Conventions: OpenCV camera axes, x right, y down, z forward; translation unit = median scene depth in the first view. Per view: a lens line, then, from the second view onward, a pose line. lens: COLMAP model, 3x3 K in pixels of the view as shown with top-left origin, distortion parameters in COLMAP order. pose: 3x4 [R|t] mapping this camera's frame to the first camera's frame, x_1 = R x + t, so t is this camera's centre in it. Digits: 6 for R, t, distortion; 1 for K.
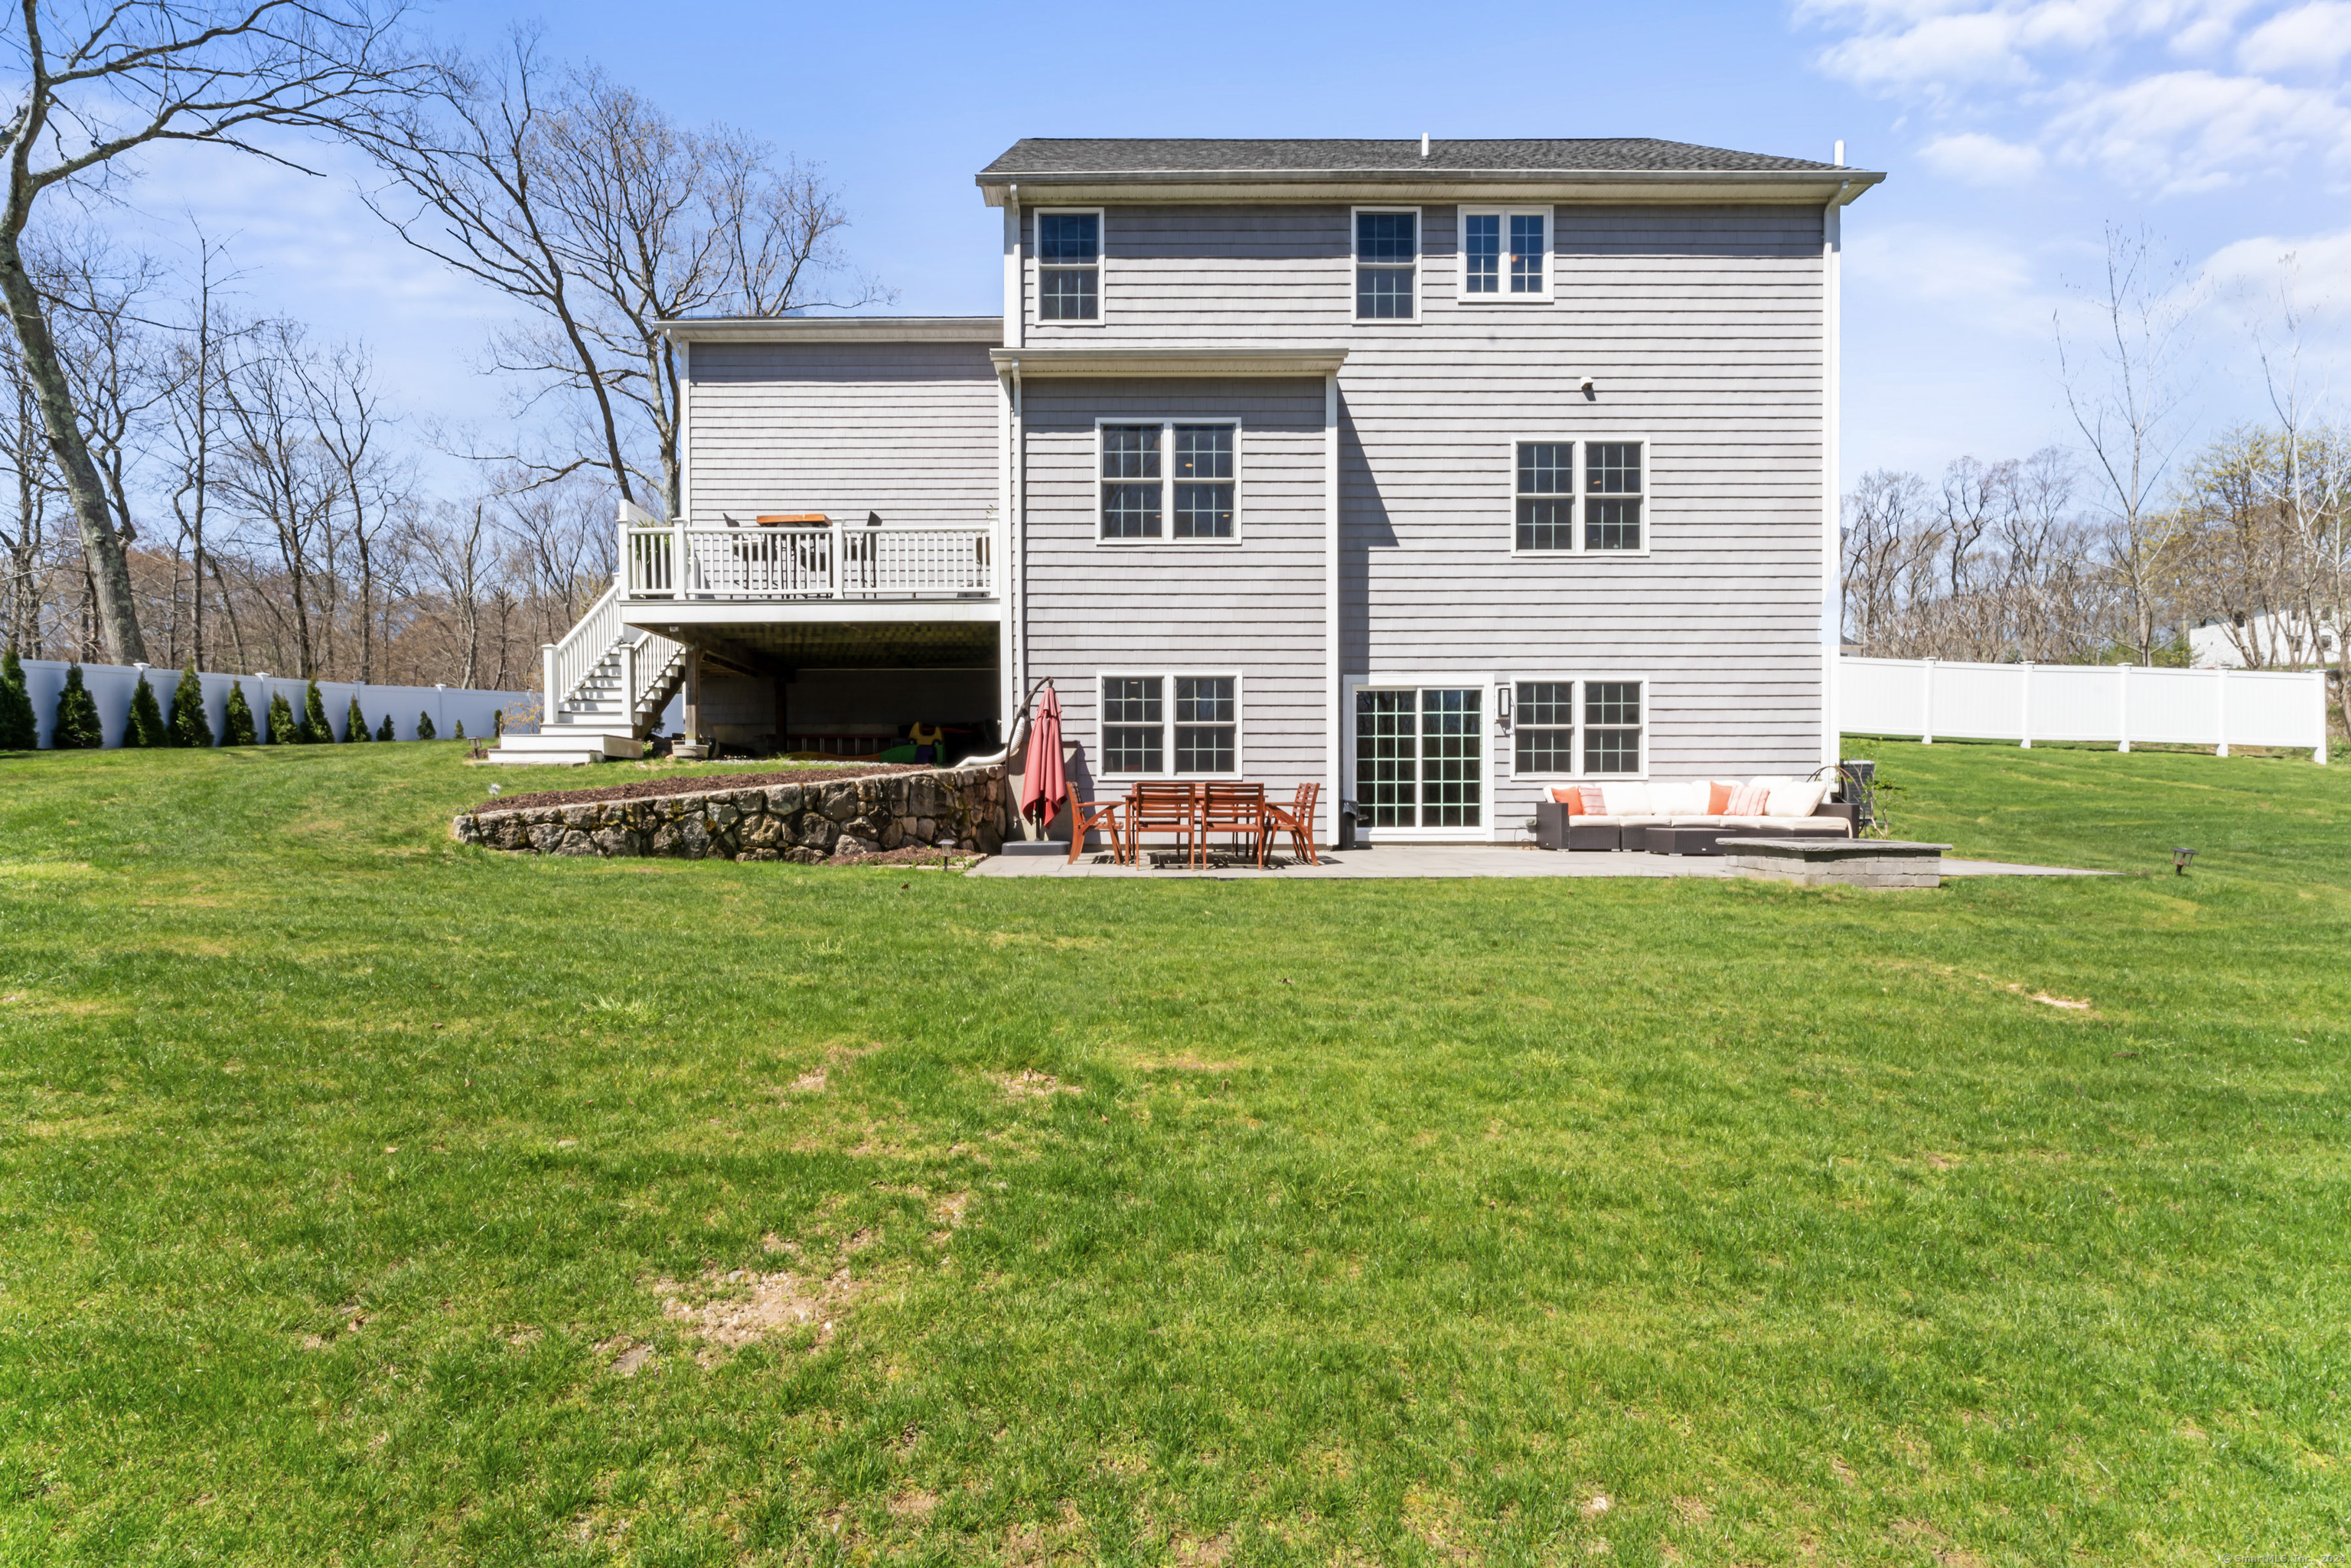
lens RADIAL K [[942.7, 0, 1193.5], [0, 942.7, 830.8], [0, 0, 1]] dist [-0.003523, -0.000172]
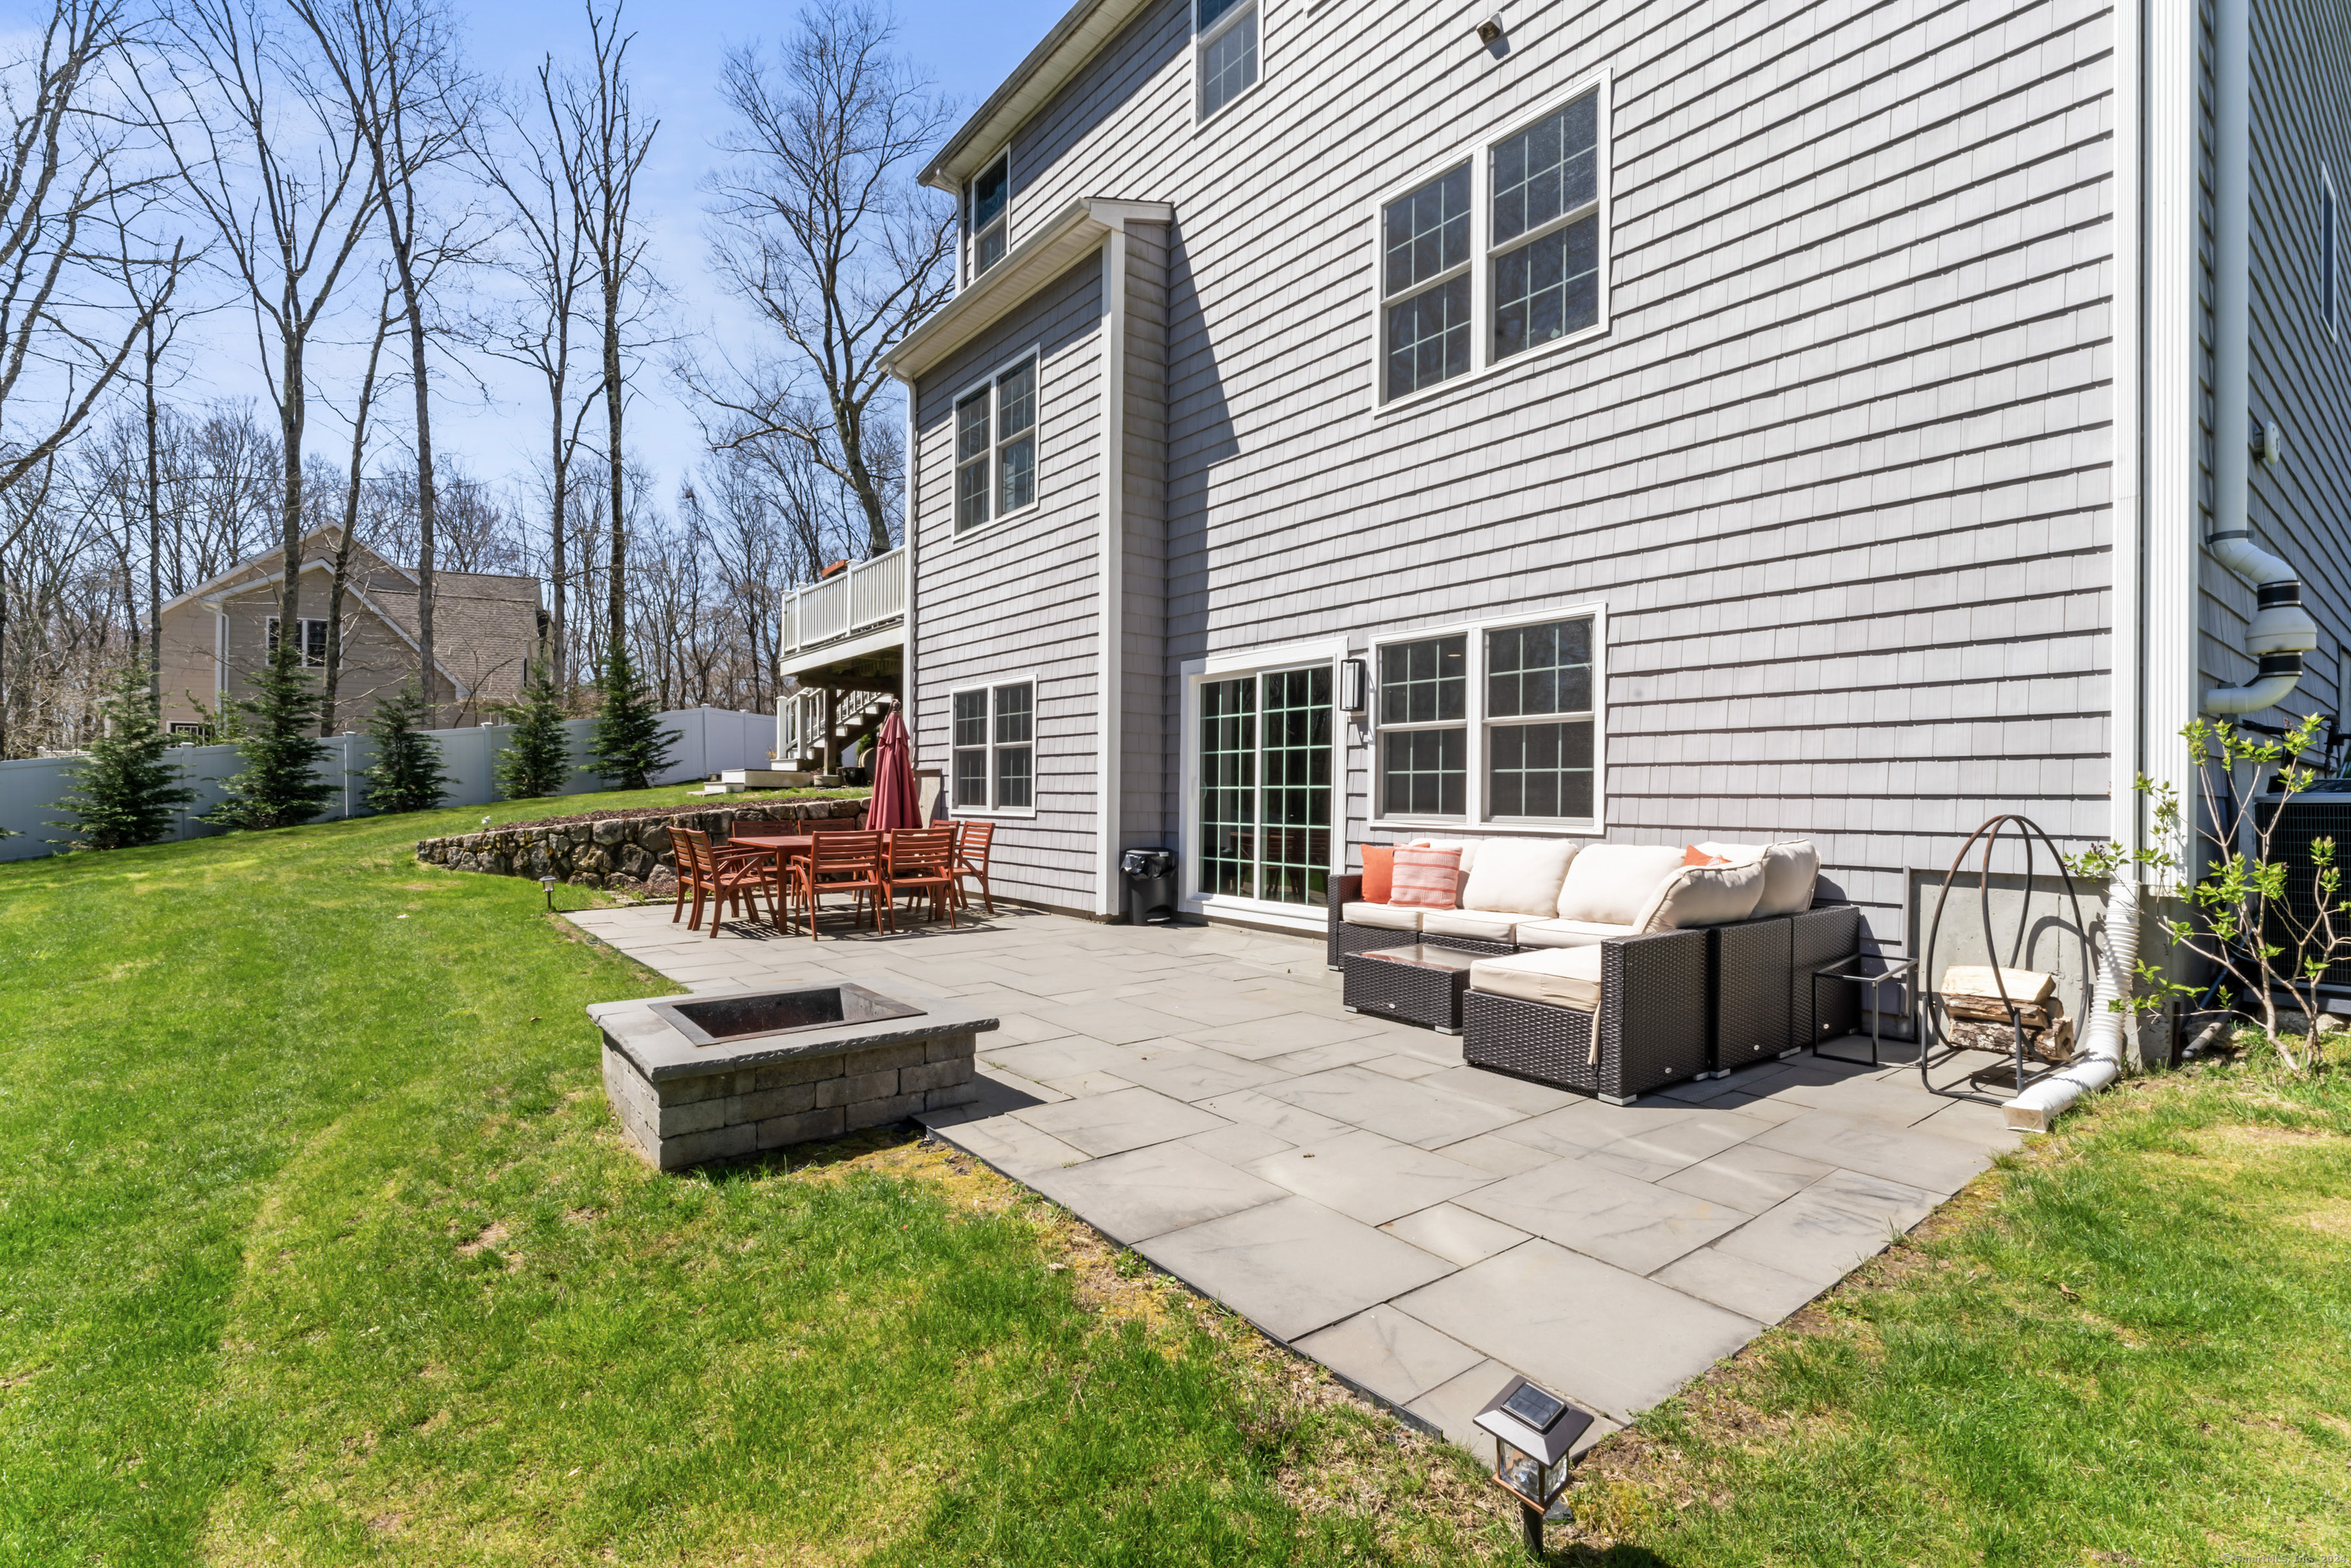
lens RADIAL K [[1074.4, 0, 1171.8], [0, 1074.4, 797.9], [0, 0, 1]] dist [0.003709, 0.000506]
pose [[0.607889, 0.008616, -0.793975, 0.764213], [-0.035437, 0.999239, -0.016288, -0.056909], [0.793231, 0.038038, 0.607732, 0.537882]]
